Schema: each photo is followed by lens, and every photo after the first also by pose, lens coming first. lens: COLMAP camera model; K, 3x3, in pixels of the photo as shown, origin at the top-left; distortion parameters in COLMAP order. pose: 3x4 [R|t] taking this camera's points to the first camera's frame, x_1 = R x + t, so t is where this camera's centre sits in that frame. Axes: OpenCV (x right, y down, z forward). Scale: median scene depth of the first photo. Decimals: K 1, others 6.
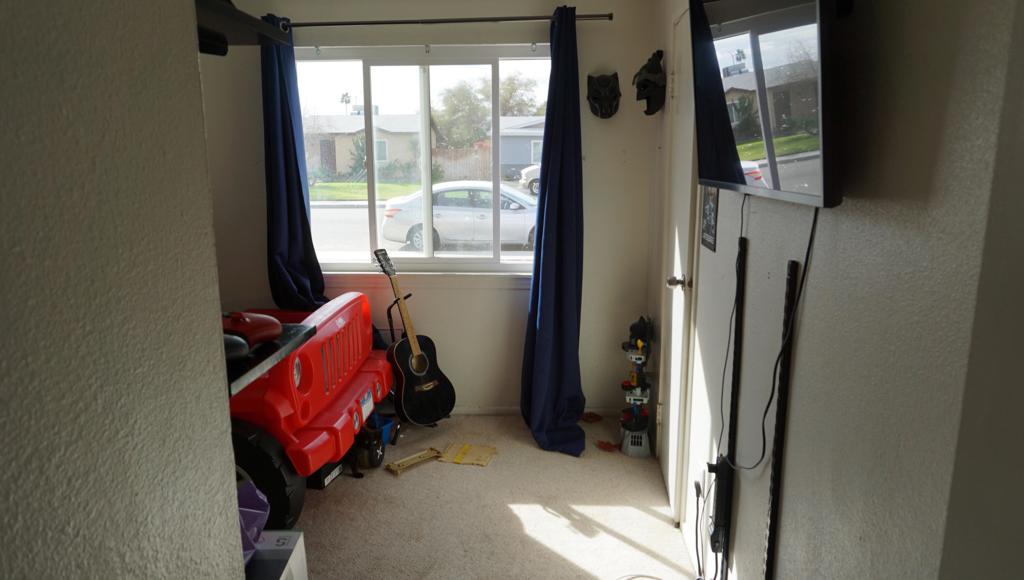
lens RADIAL K [[689.3, 0, 510.1], [0, 689.3, 303.7], [0, 0, 1]] dist [-0.045164, 0.036977]
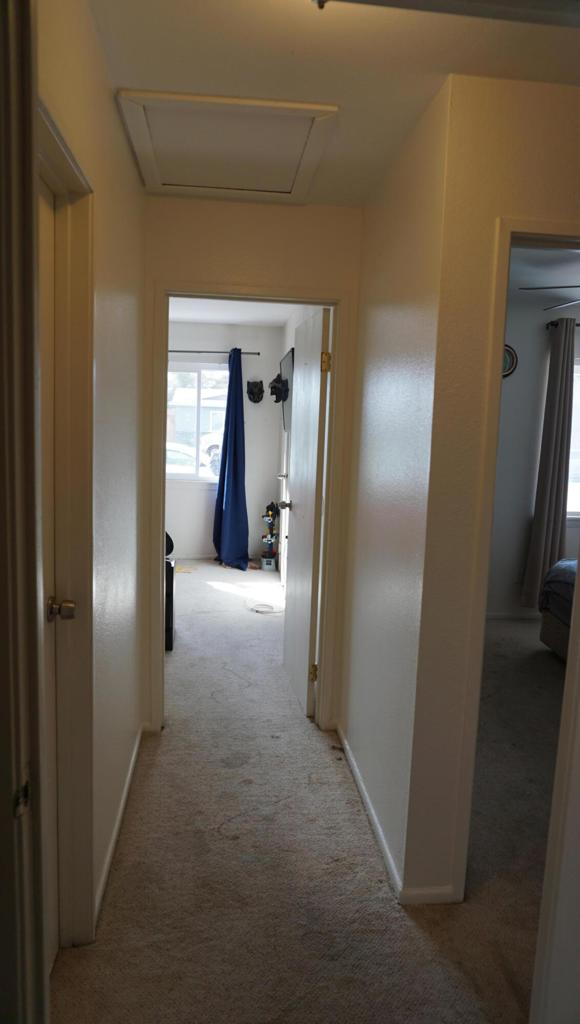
lens RADIAL K [[689.3, 0, 312.9], [0, 689.3, 524.3], [0, 0, 1]] dist [-0.045164, 0.036977]
pose [[0.982844, 0.020194, 0.183332, -0.062210], [-0.006684, 0.997235, -0.074016, 0.246606], [-0.184320, 0.071521, 0.980261, -1.045178]]
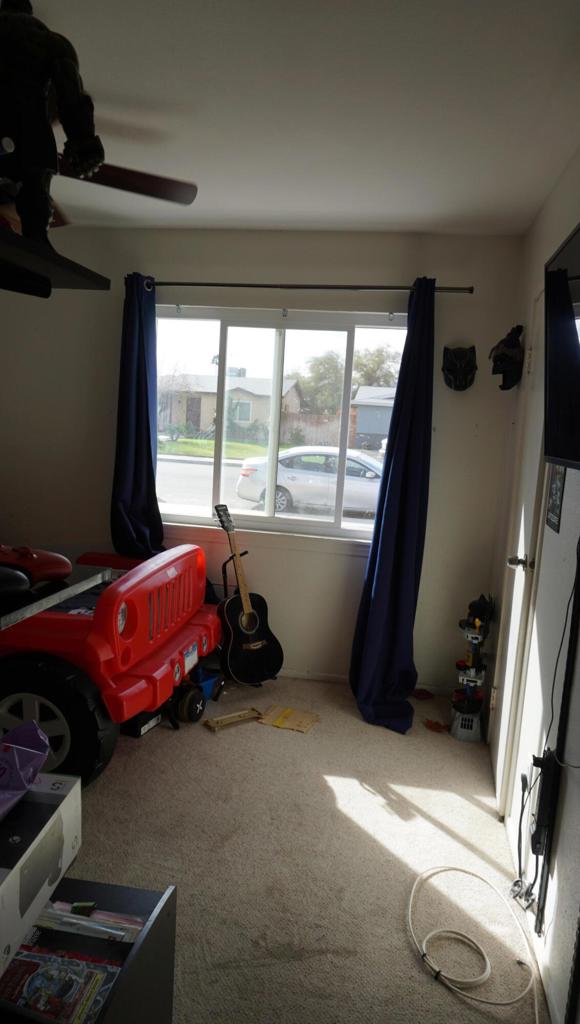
lens RADIAL K [[685.0, 0, 287.2], [0, 685.0, 527.7], [0, 0, 1]] dist [-0.038630, 0.032569]
pose [[0.990334, 0.079804, -0.113443, 0.022765], [-0.086465, 0.994732, -0.055059, 0.001432], [0.108452, 0.064336, 0.992018, 0.013258]]
